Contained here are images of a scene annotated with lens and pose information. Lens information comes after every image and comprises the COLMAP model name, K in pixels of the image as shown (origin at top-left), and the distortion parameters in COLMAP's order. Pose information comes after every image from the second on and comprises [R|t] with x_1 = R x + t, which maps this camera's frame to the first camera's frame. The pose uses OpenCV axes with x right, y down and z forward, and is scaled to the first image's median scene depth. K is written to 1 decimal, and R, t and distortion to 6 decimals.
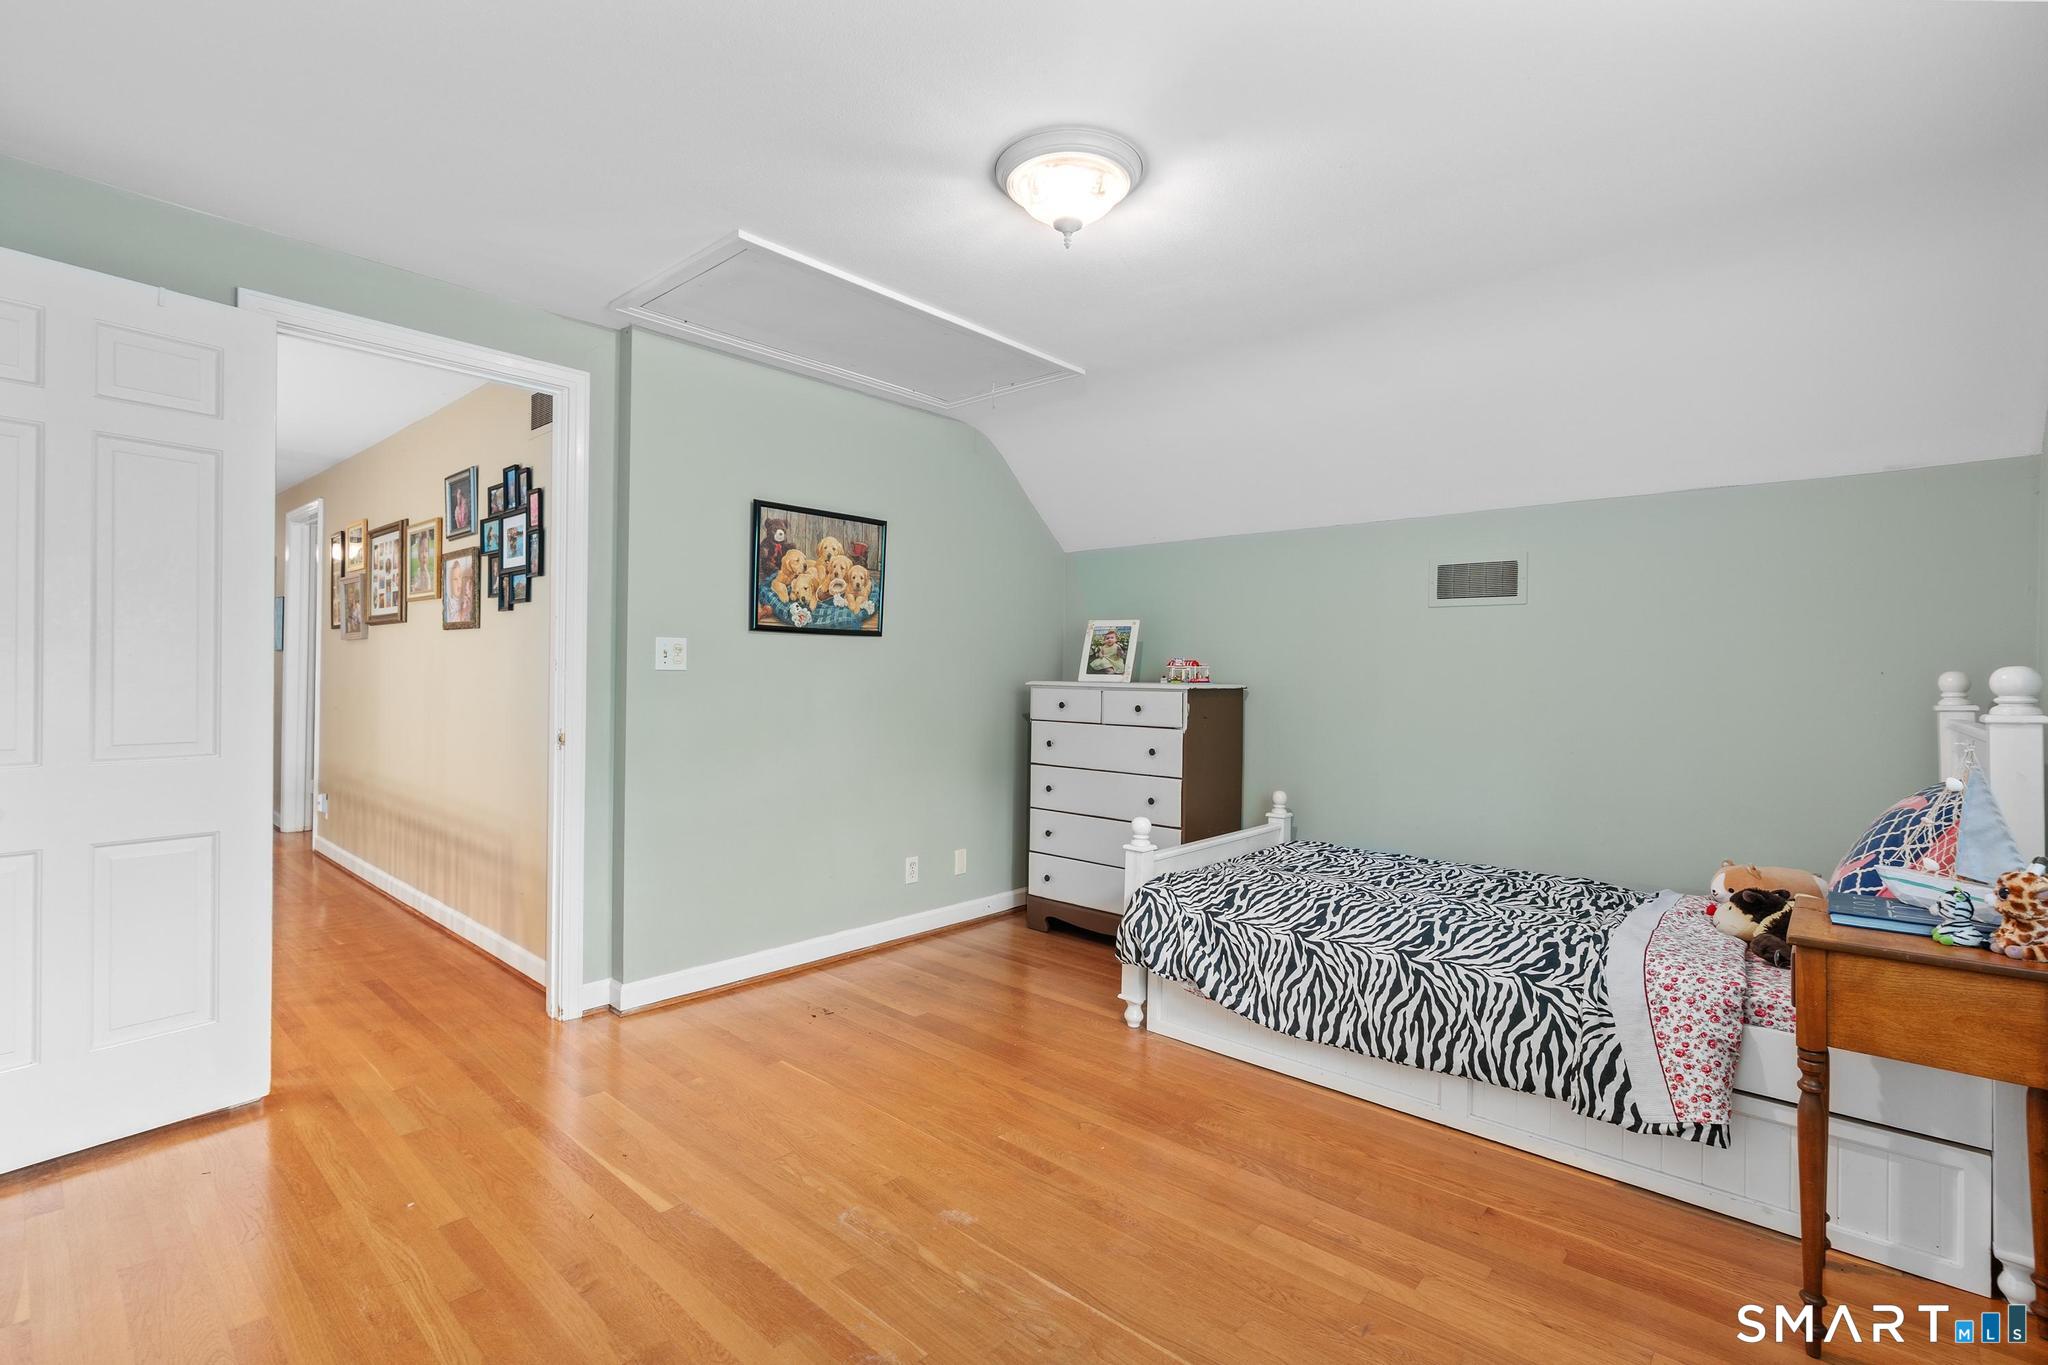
lens RADIAL K [[931.3, 0, 1005.7], [0, 931.3, 673.6], [0, 0, 1]] dist [-0.002392, 0.000560]
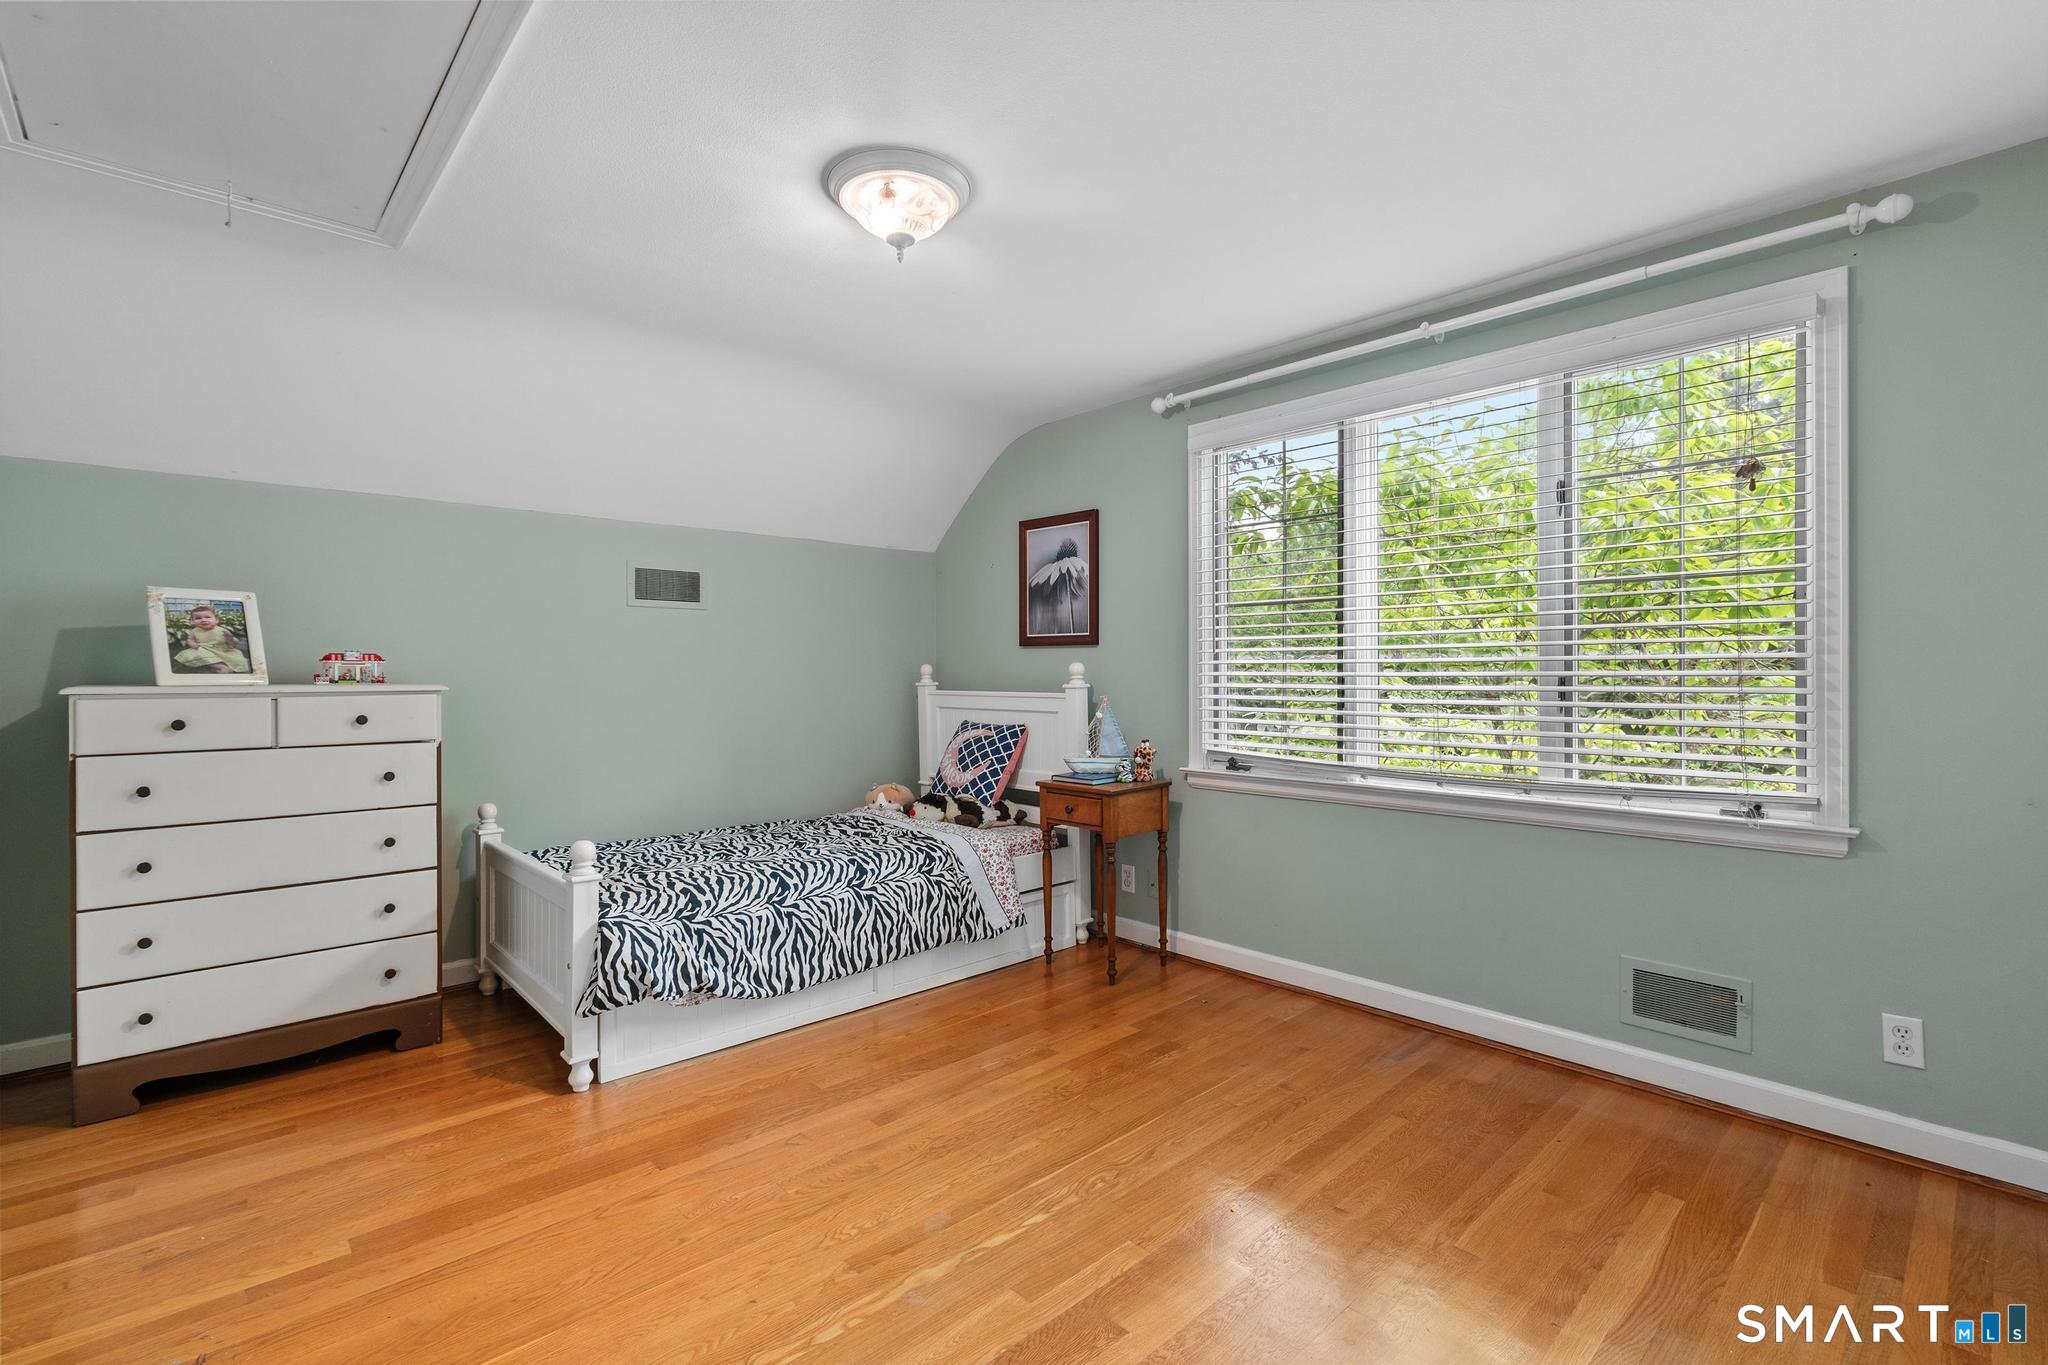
lens RADIAL K [[931.3, 0, 1005.8], [0, 931.3, 678.4], [0, 0, 1]] dist [-0.002392, 0.000560]
pose [[0.093763, -0.021099, 0.995371, -0.716407], [0.004095, 0.999775, 0.020807, -0.010658], [-0.995586, 0.002125, 0.093828, 0.586018]]
